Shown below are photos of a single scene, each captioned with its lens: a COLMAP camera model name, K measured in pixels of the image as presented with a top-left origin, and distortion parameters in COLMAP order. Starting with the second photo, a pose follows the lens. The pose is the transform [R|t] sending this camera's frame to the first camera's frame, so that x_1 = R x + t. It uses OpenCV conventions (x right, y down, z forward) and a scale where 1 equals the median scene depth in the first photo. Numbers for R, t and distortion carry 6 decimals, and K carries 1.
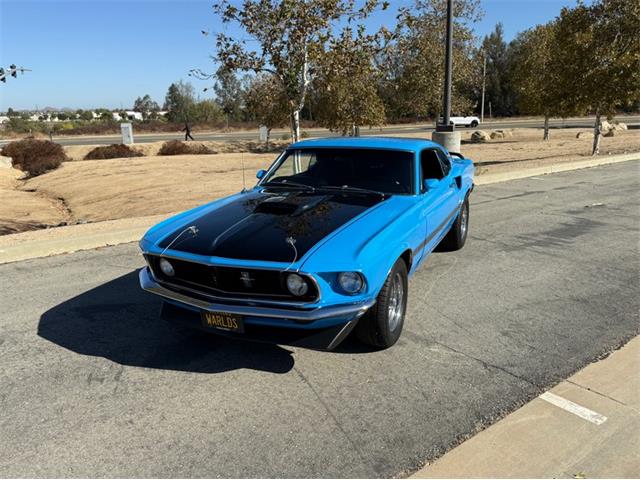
lens RADIAL K [[544.5, 0, 320.0], [0, 544.5, 240.0], [0, 0, 1]] dist [0.103803, -0.200145]
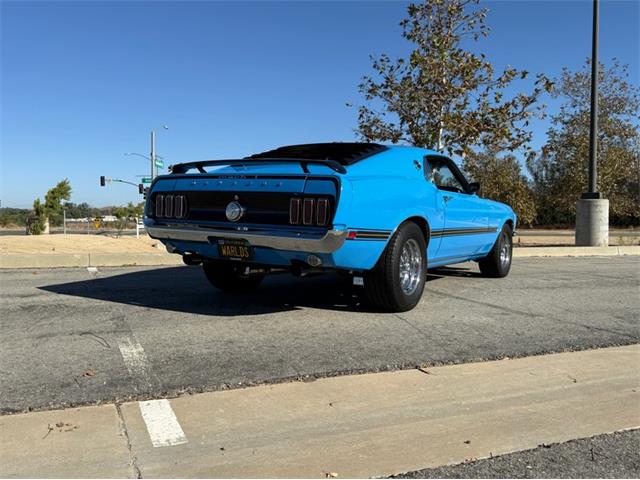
lens RADIAL K [[577.2, 0, 320.0], [0, 577.2, 240.0], [0, 0, 1]] dist [0.145982, -0.268047]
pose [[0.968813, 0.037742, -0.244903, 0.030172], [-0.086763, 0.977435, -0.192593, 0.117016], [0.232108, 0.207835, 0.950227, -0.058894]]
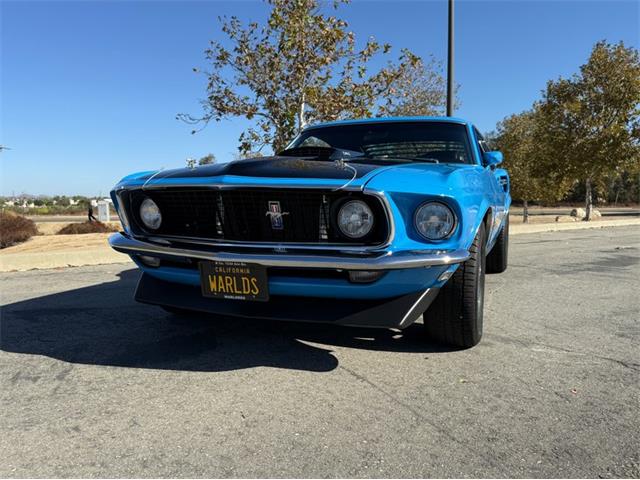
lens RADIAL K [[539.1, 0, 322.7], [0, 539.1, 241.3], [0, 0, 1]] dist [0.115323, -0.237617]
pose [[0.998611, 0.014105, 0.050763, -0.036791], [-0.005264, 0.985389, -0.170237, 0.070511], [-0.052422, 0.169734, 0.984095, 0.122013]]
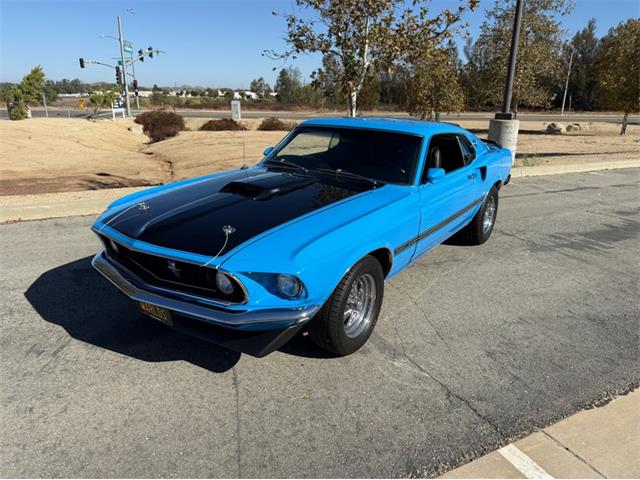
lens RADIAL K [[467.9, 0, 321.3], [0, 467.9, 247.5], [0, 0, 1]] dist [0.005012, -0.006634]
pose [[0.981326, 0.096397, -0.166454, 0.074249], [-0.082454, 0.992636, 0.088746, -0.016570], [0.173783, -0.073364, 0.982047, 0.097598]]
